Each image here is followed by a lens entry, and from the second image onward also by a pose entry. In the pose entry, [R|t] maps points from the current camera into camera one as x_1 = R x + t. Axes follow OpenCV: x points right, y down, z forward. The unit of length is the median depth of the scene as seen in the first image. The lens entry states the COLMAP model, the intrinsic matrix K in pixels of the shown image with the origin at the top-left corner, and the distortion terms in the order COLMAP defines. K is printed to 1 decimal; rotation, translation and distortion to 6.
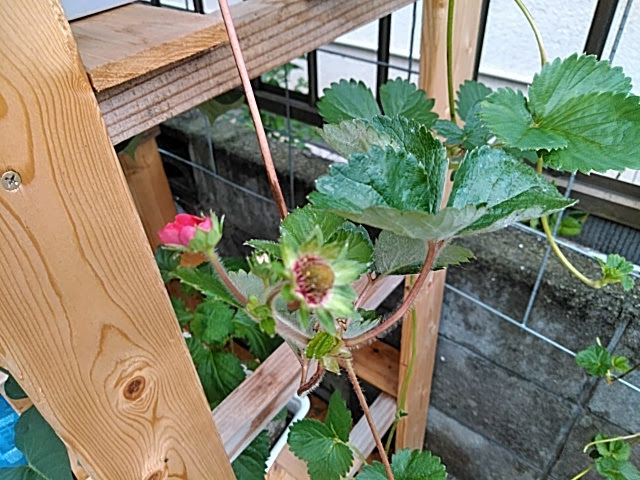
lens RADIAL K [[487.6, 0, 320.0], [0, 487.6, 240.0], [0, 0, 1]] dist [0.001435, 0.006576]
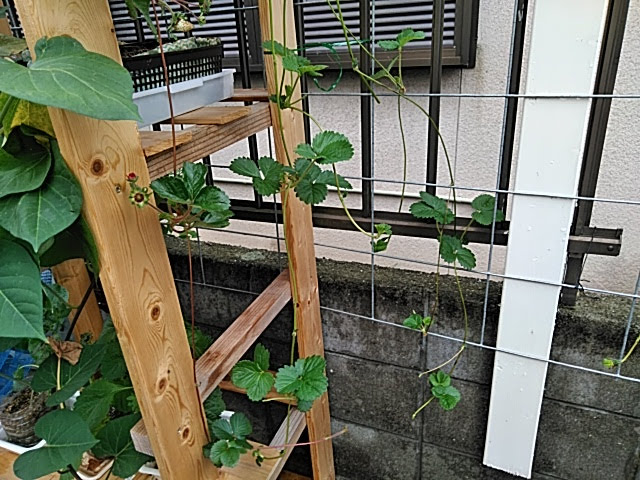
lens RADIAL K [[487.6, 0, 320.0], [0, 487.6, 240.0], [0, 0, 1]] dist [0.001435, 0.006576]
pose [[0.958230, -0.125490, 0.256999, -0.101963], [0.193058, 0.946793, -0.257512, 0.300399], [-0.211009, 0.296371, 0.931471, -0.453847]]
